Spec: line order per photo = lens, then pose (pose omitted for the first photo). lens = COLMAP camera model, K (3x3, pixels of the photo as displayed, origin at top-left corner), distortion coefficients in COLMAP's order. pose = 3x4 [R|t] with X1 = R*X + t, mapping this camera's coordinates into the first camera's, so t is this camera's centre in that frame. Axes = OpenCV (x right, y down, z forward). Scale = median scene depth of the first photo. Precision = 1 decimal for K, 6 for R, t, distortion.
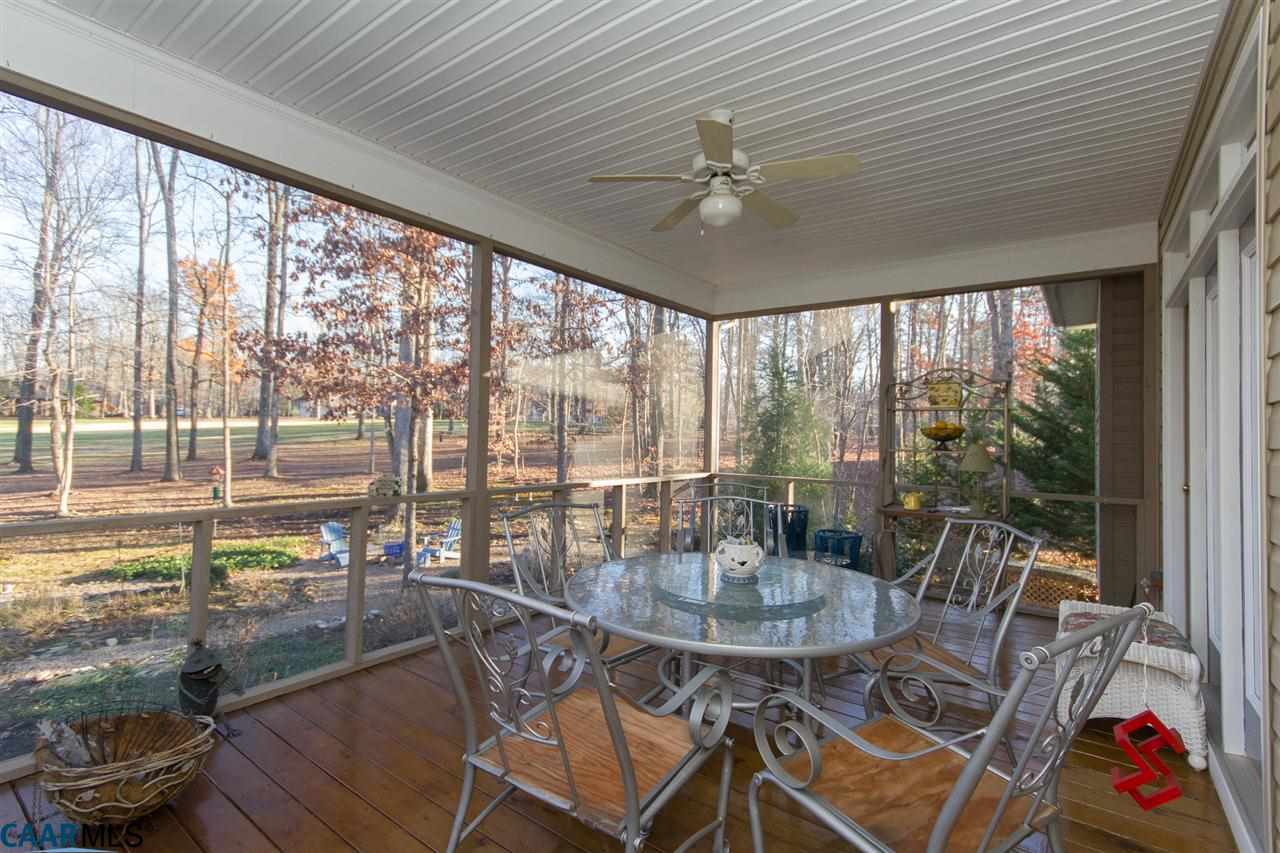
lens RADIAL K [[589.8, 0, 649.7], [0, 589.8, 429.4], [0, 0, 1]] dist [0.005878, -0.000075]
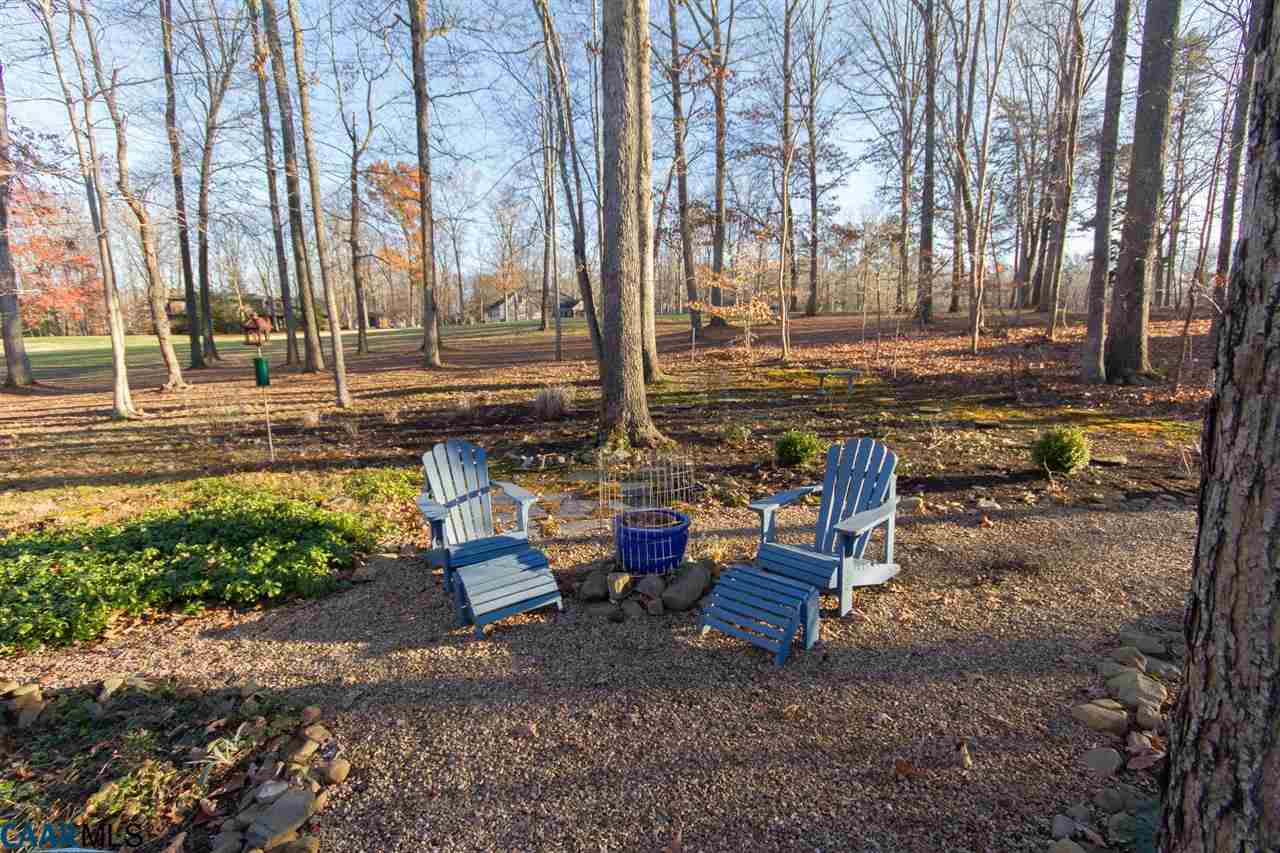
lens RADIAL K [[589.8, 0, 649.7], [0, 589.8, 429.4], [0, 0, 1]] dist [0.005878, -0.000075]
pose [[0.956427, 0.016581, -0.291499, -0.191762], [0.028694, 0.988215, 0.150359, 0.057527], [0.290557, -0.152172, 0.944680, 0.405679]]
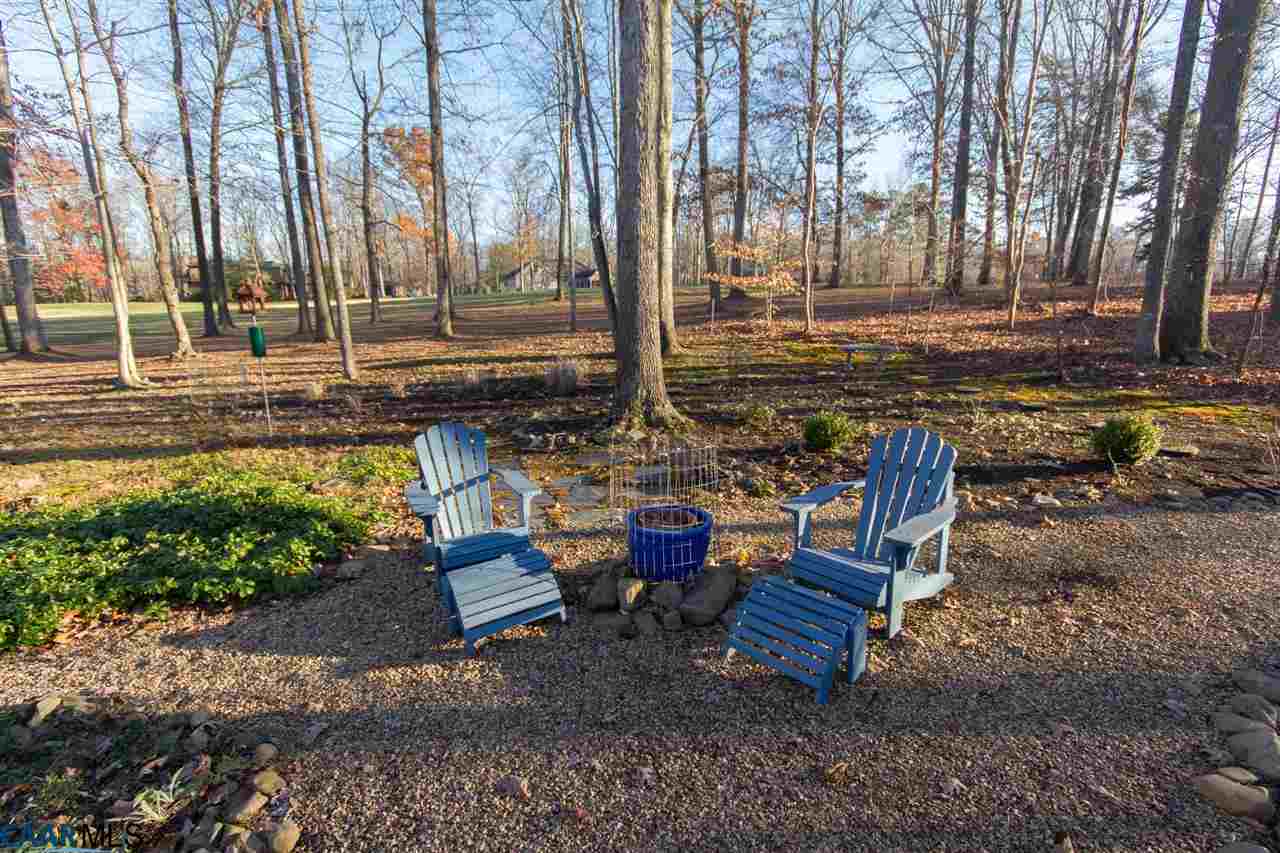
lens RADIAL K [[589.8, 0, 649.7], [0, 589.8, 429.4], [0, 0, 1]] dist [0.005878, -0.000075]
pose [[0.948154, 0.042995, -0.314891, -0.197750], [0.020758, 0.980313, 0.196356, 0.057480], [0.317134, -0.192712, 0.928595, 0.423145]]
